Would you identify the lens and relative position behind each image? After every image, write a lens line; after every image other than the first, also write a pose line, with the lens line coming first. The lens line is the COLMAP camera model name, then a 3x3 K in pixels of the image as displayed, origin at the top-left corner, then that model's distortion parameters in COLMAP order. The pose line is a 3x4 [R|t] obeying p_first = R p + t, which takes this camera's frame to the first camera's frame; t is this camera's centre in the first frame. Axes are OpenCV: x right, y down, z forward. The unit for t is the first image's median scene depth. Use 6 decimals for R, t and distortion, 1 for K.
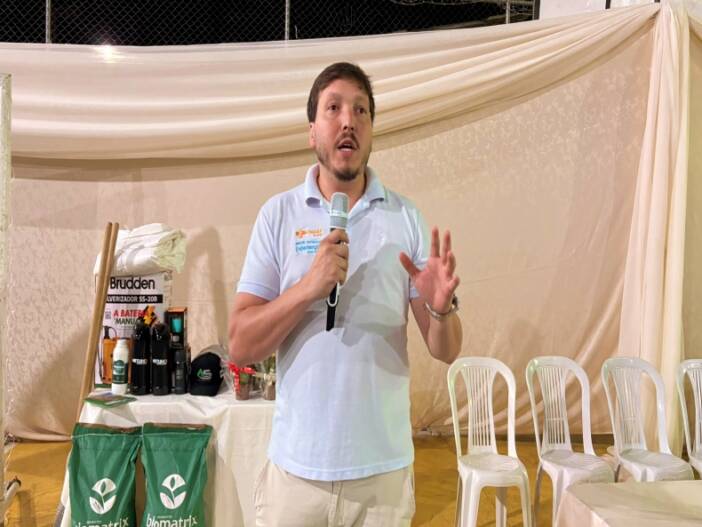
lens RADIAL K [[530.2, 0, 347.8], [0, 530.2, 277.6], [0, 0, 1]] dist [0.000430, -0.005794]
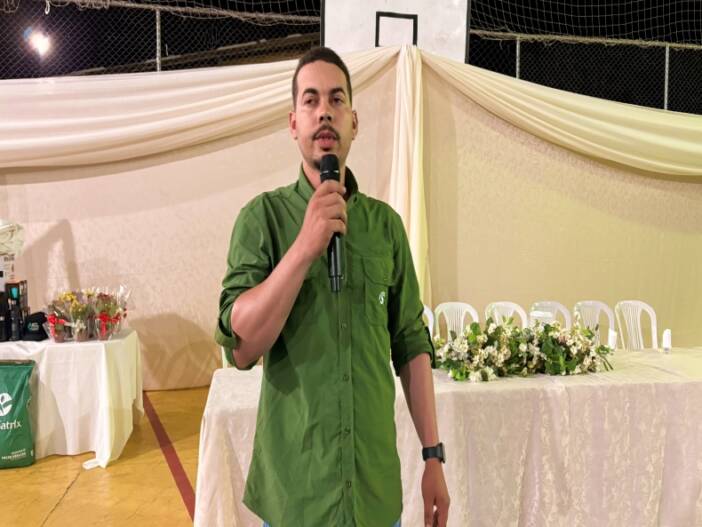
lens RADIAL K [[536.1, 0, 360.5], [0, 536.1, 262.3], [0, 0, 1]] dist [-0.004455, -0.002843]
pose [[0.996124, -0.032063, 0.081902, 0.390314], [0.031786, 0.999484, 0.004681, 0.027628], [-0.082010, -0.002059, 0.996629, -0.389534]]
